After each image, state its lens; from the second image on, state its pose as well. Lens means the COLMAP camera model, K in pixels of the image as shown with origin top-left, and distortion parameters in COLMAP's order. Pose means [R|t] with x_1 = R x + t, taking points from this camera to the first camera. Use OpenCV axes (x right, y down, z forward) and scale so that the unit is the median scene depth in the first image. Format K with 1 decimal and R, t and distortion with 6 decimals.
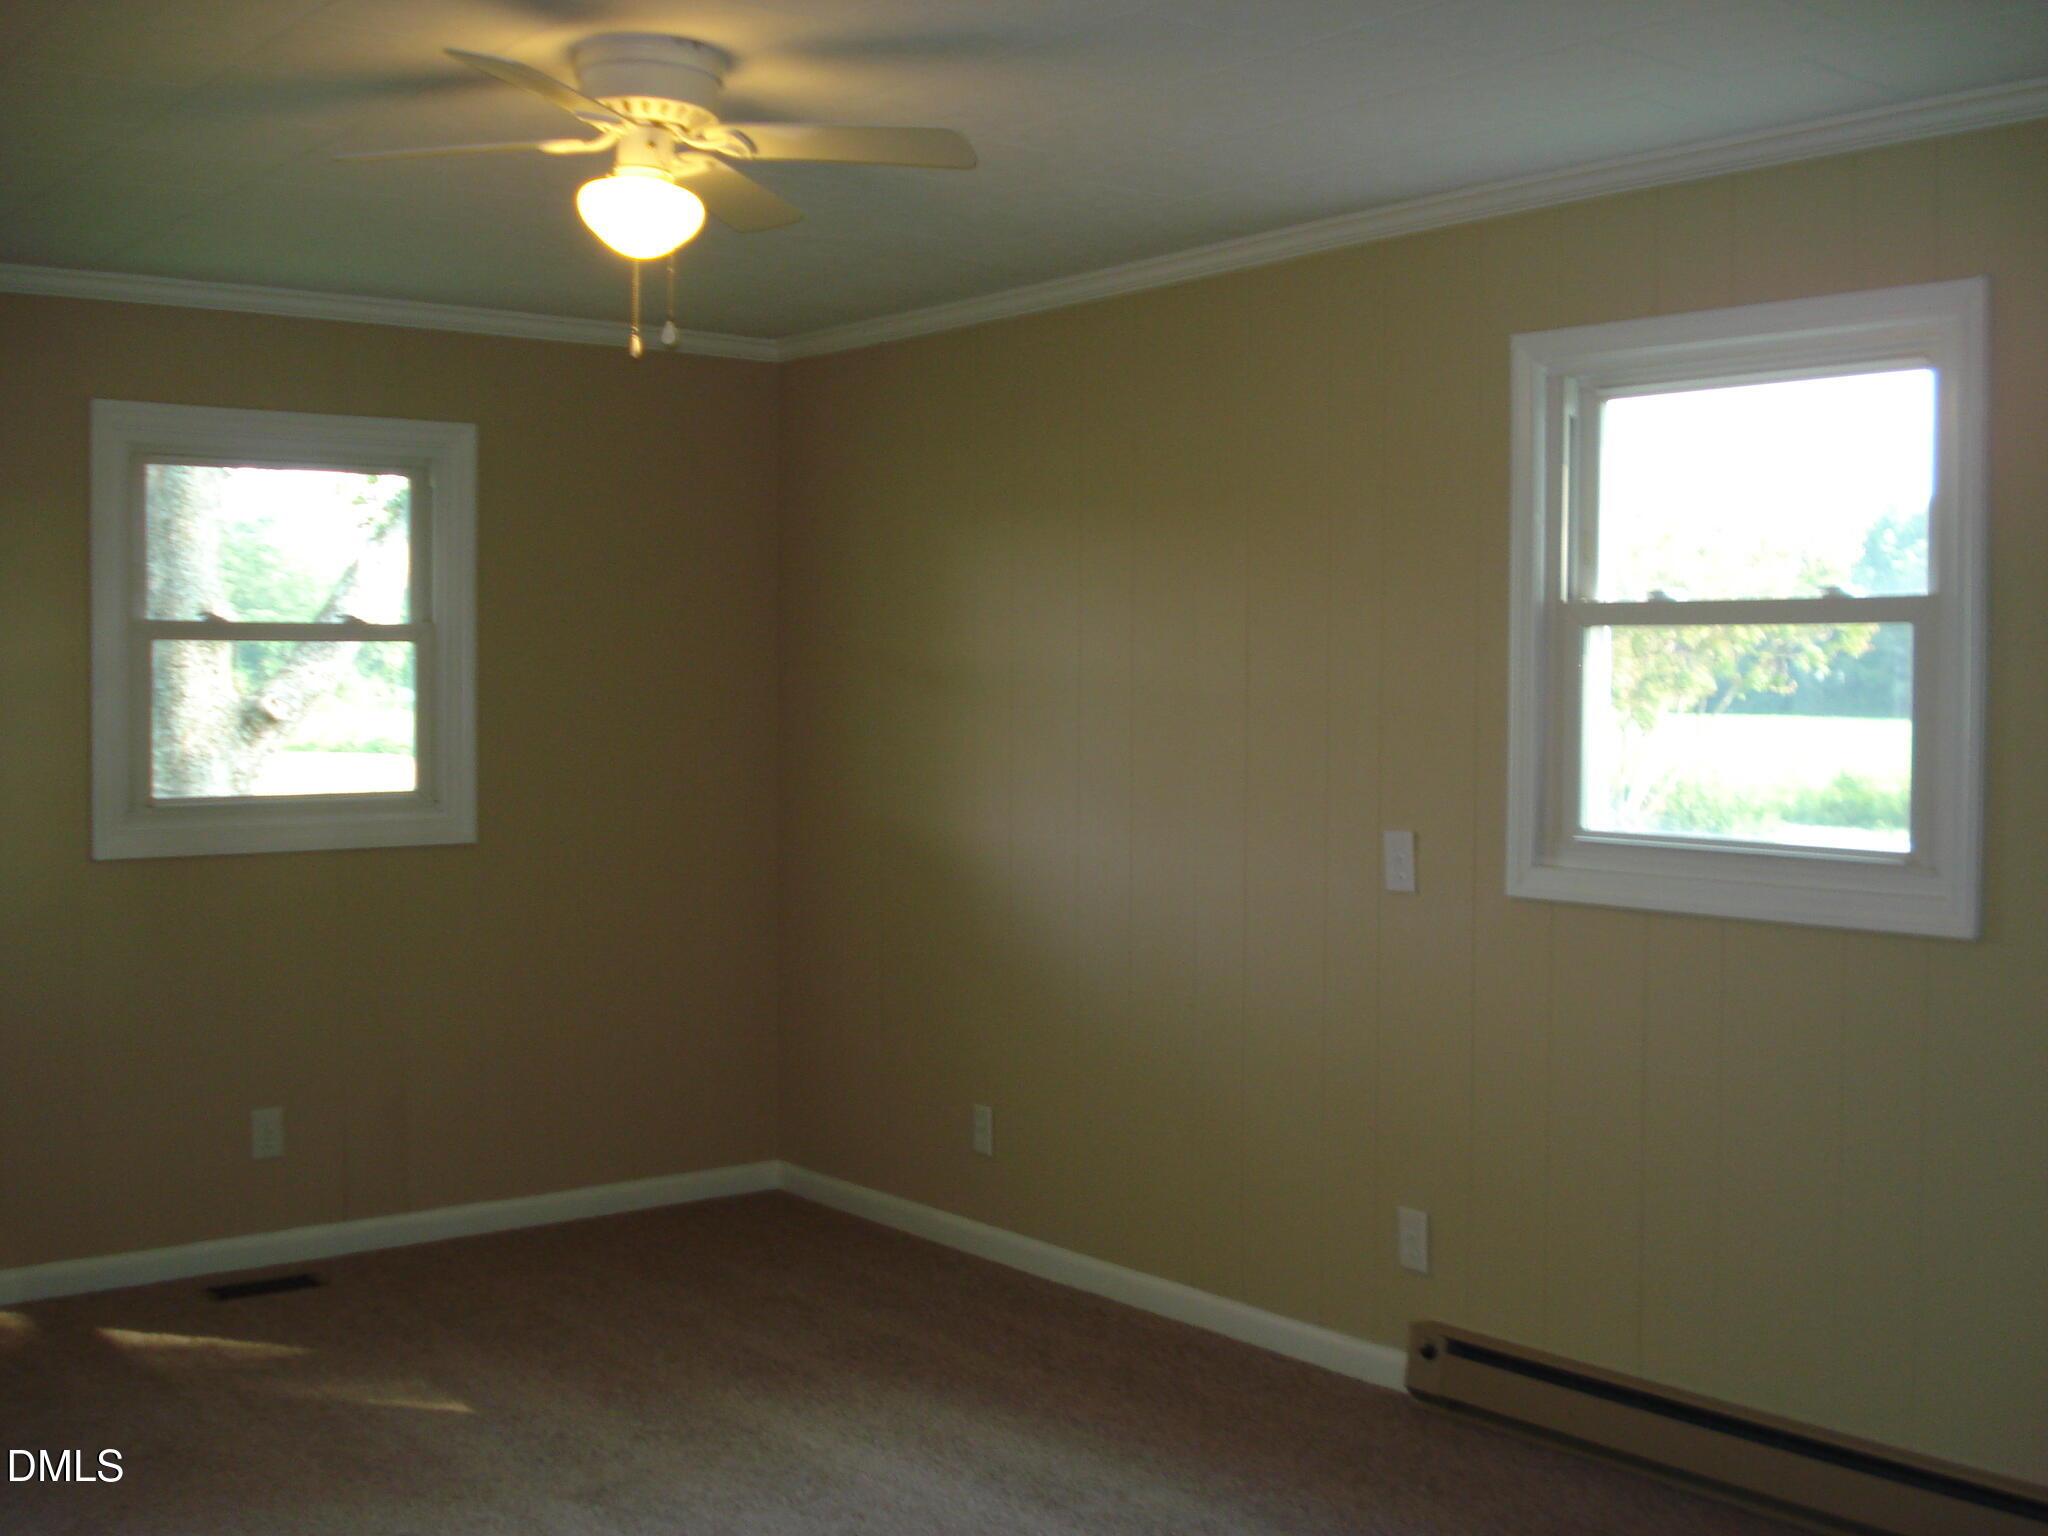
lens RADIAL K [[2372.2, 0, 1024.0], [0, 2372.2, 768.0], [0, 0, 1]] dist [-0.067166, 0.000573]
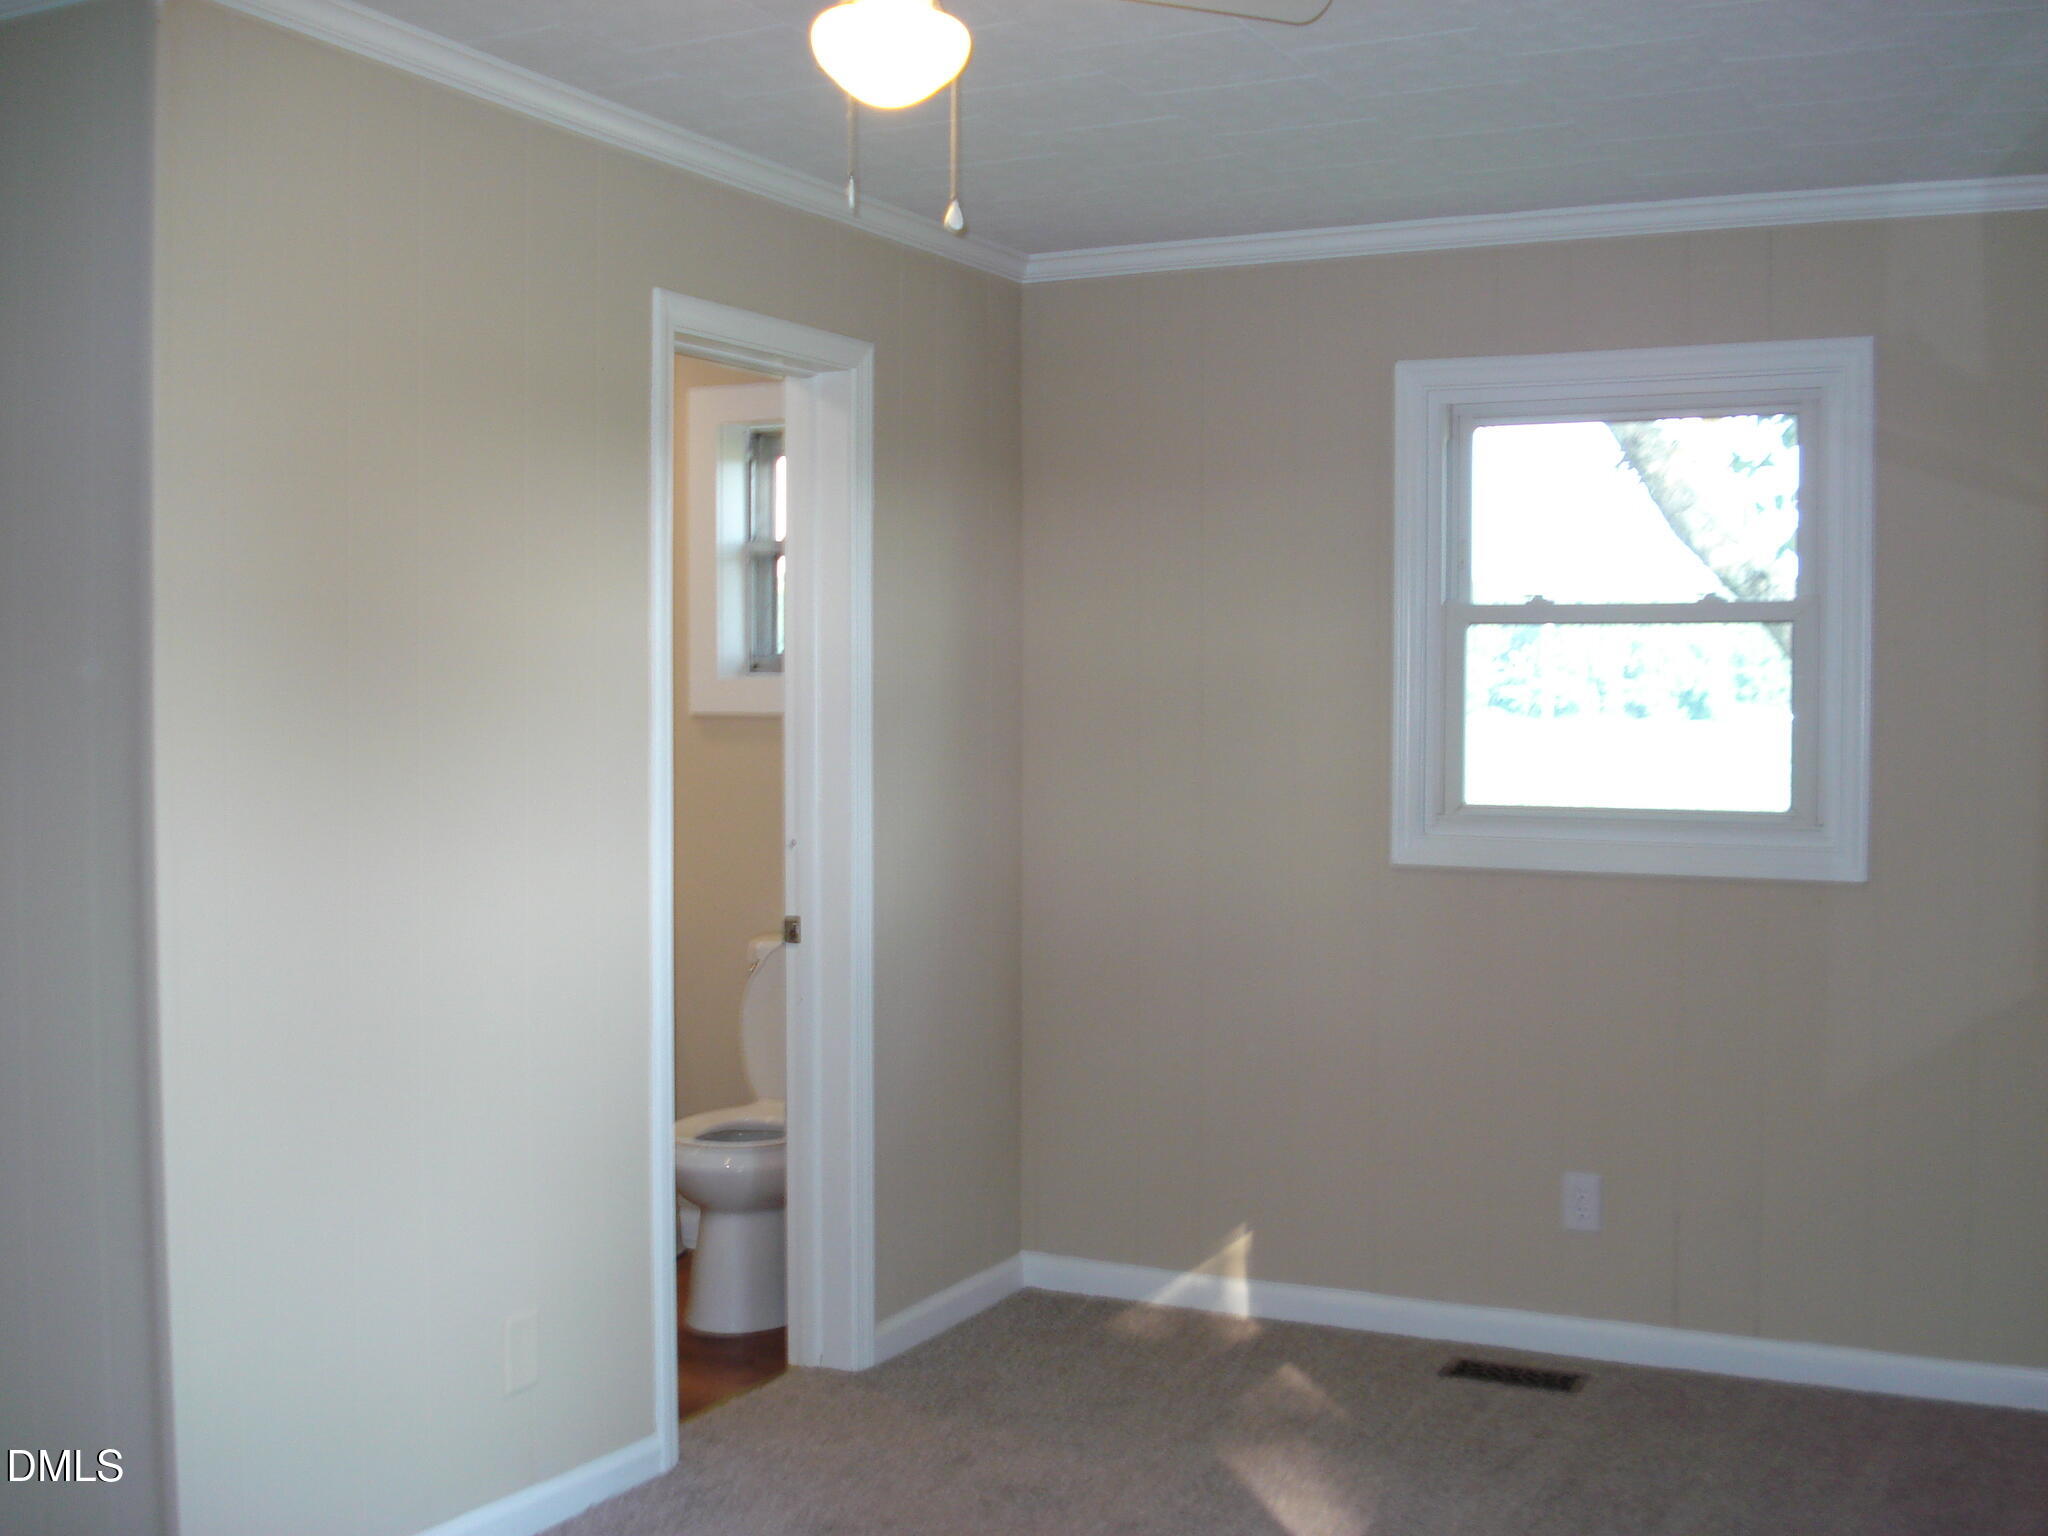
lens RADIAL K [[2372.2, 0, 1024.0], [0, 2372.2, 768.0], [0, 0, 1]] dist [-0.067166, 0.000573]
pose [[0.427451, 0.036152, -0.903315, 0.348998], [-0.037268, 0.999055, 0.022348, -0.013050], [0.903270, 0.024112, 0.428394, 0.436110]]
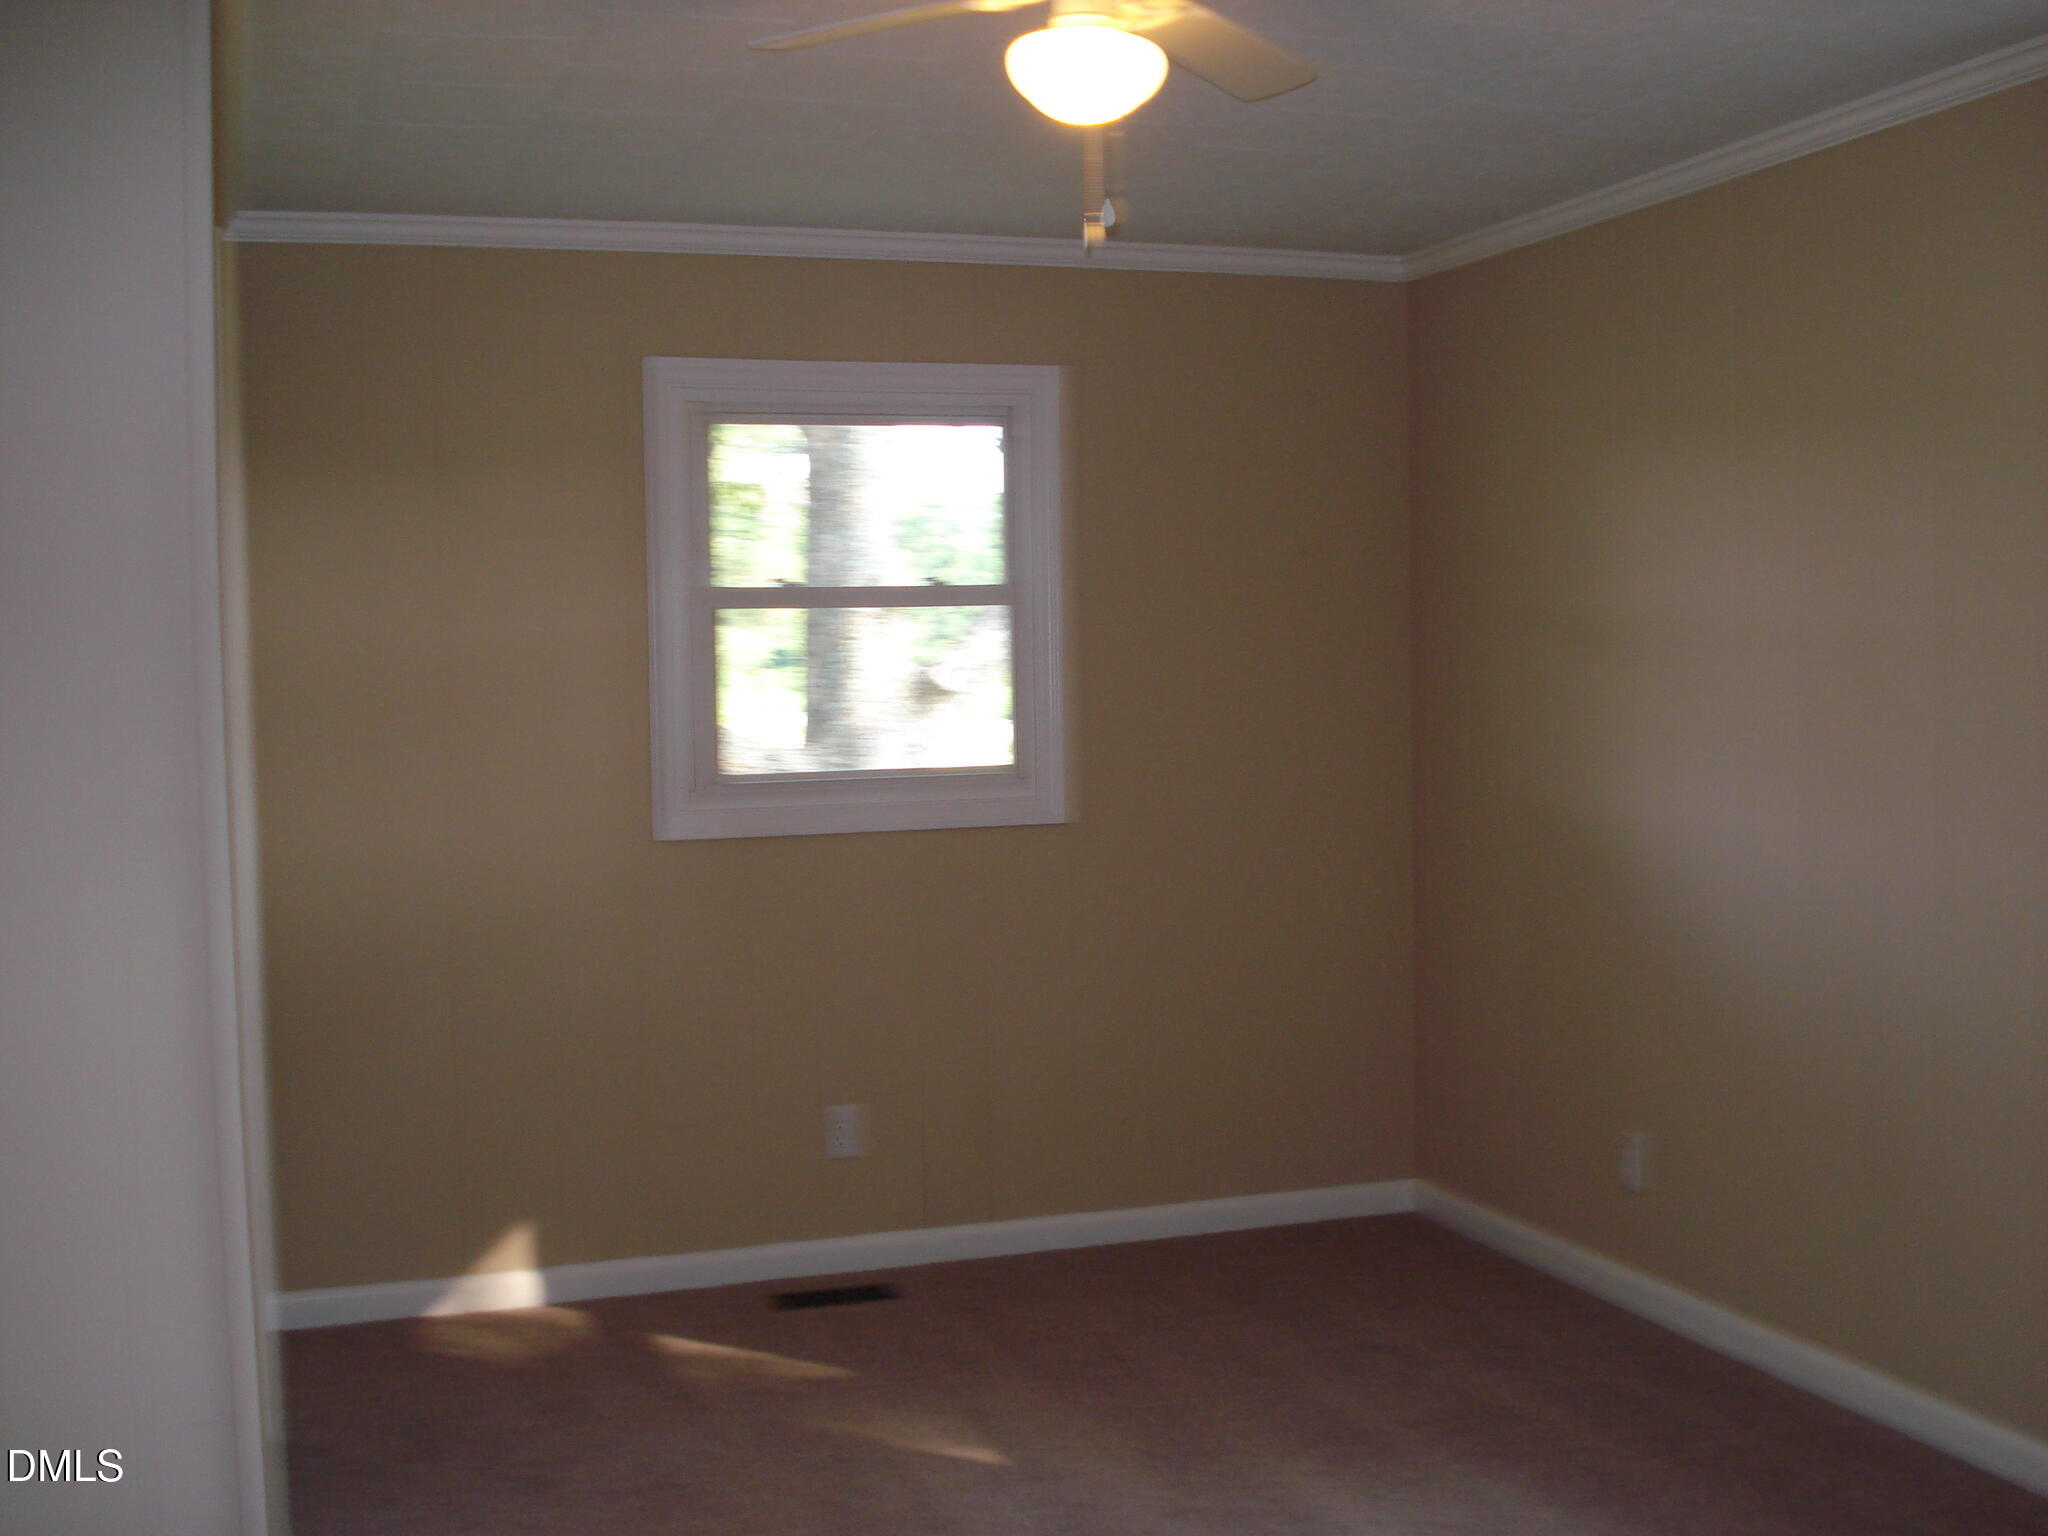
lens RADIAL K [[2372.2, 0, 1024.0], [0, 2372.2, 768.0], [0, 0, 1]] dist [-0.067166, 0.000573]
pose [[0.946484, -0.002143, -0.322742, 0.051060], [0.006554, 0.999899, 0.012582, -0.001287], [0.322683, -0.014024, 0.946403, 0.126380]]
